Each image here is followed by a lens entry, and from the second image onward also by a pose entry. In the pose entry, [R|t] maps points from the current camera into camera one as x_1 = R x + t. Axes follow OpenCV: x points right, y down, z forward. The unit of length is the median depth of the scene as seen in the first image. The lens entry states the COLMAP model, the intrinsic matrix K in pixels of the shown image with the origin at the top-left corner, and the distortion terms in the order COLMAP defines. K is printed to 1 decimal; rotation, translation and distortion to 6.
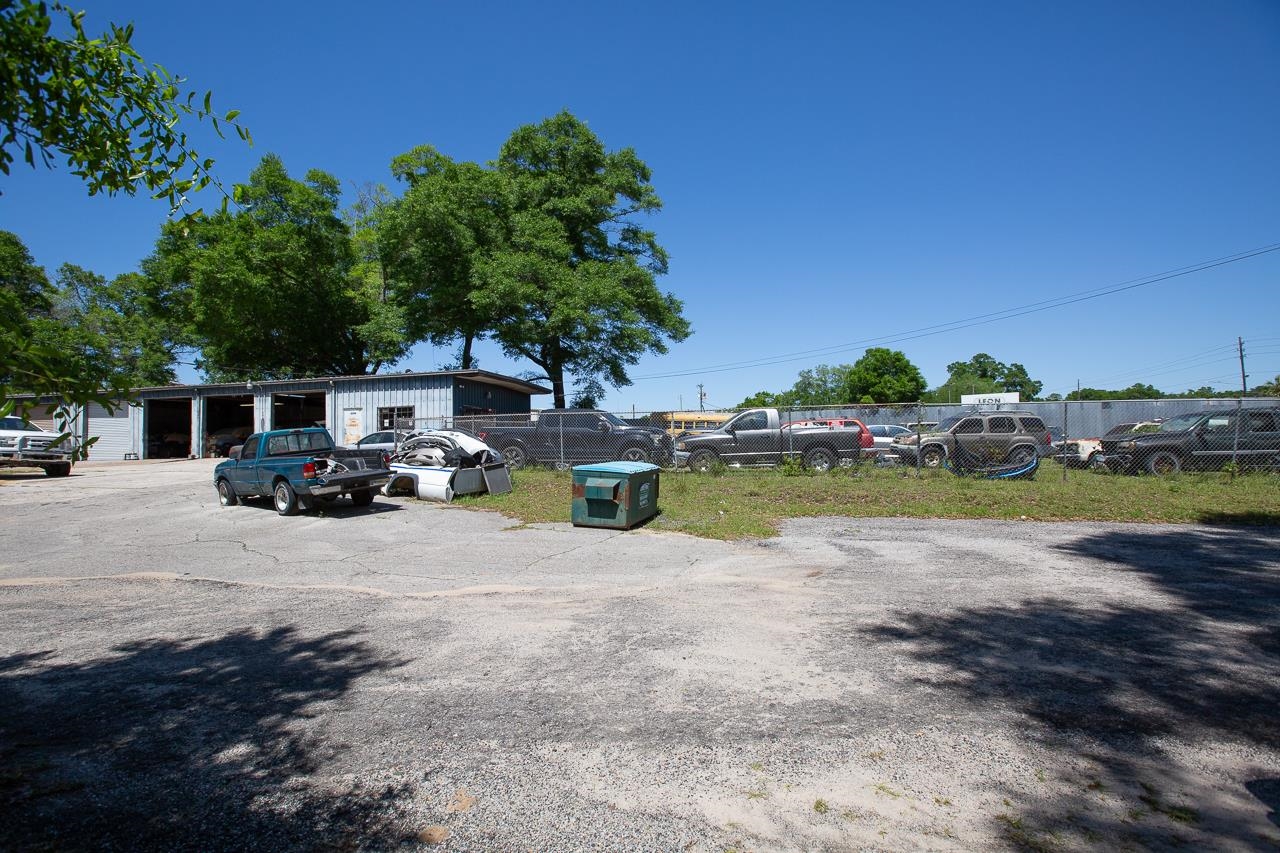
lens RADIAL K [[633.4, 0, 640.0], [0, 633.4, 426.5], [0, 0, 1]] dist [0.000188, 0.000378]
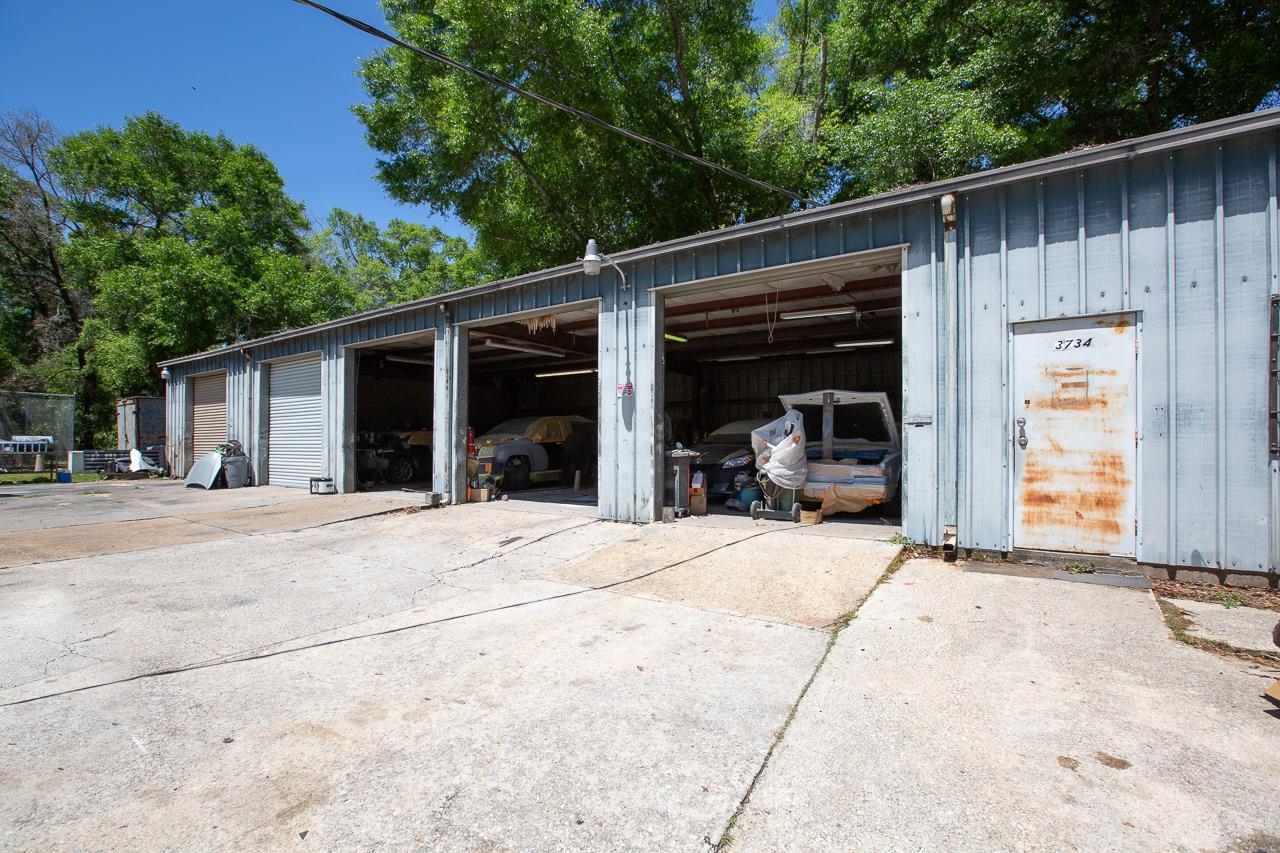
lens RADIAL K [[584.8, 0, 640.0], [0, 584.8, 426.5], [0, 0, 1]] dist [-0.000753, -0.000054]
pose [[0.936857, 0.009177, -0.349591, -0.475897], [-0.006729, 0.999944, 0.008219, 0.004166], [0.349647, -0.005347, 0.936866, 0.720413]]
